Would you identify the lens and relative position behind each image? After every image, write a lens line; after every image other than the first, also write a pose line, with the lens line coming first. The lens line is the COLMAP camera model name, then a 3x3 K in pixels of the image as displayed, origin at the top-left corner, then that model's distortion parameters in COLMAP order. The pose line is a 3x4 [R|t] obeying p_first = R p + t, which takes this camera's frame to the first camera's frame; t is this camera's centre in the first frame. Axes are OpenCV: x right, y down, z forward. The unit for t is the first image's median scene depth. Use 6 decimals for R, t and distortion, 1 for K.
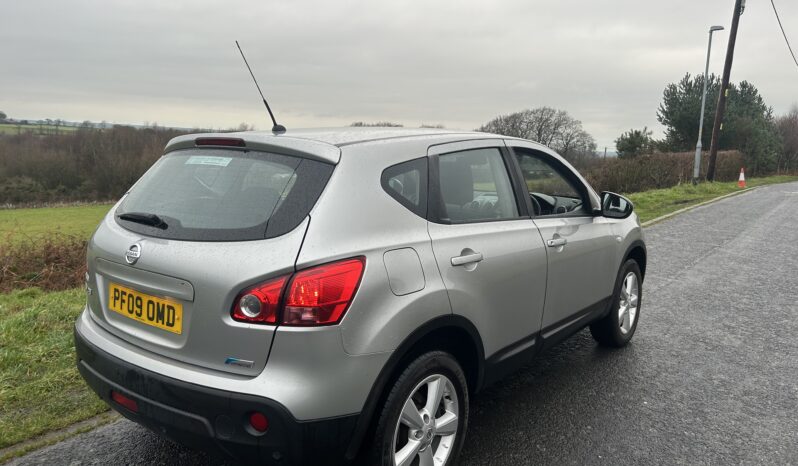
lens RADIAL K [[588.0, 0, 418.1], [0, 588.0, 236.0], [0, 0, 1]] dist [0.038085, -0.038691]
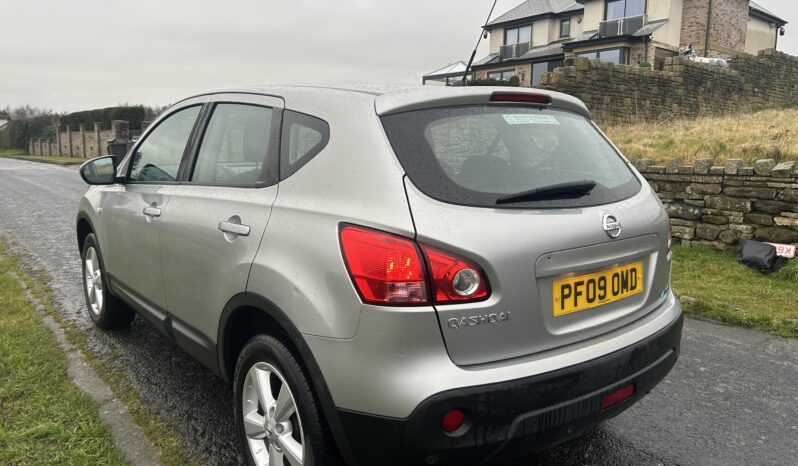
lens RADIAL K [[588.0, 0, 404.5], [0, 588.0, 237.7], [0, 0, 1]] dist [0.038085, -0.038691]
pose [[0.258555, -0.178496, 0.949362, -1.286849], [0.146655, 0.978641, 0.144061, -0.112794], [-0.954799, 0.101981, 0.279210, 0.980242]]
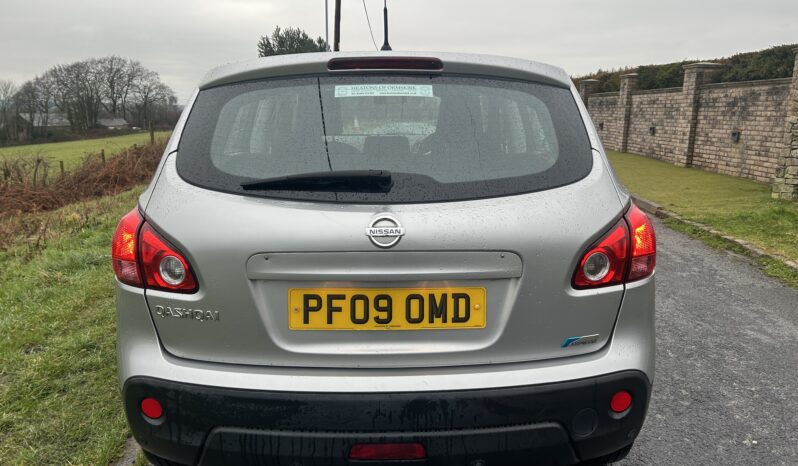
lens RADIAL K [[588.0, 0, 402.7], [0, 588.0, 229.6], [0, 0, 1]] dist [0.038085, -0.038691]
pose [[0.793183, -0.149582, 0.590327, -0.795746], [0.110125, 0.988615, 0.102536, -0.034171], [-0.598943, -0.016320, 0.800625, 0.433689]]
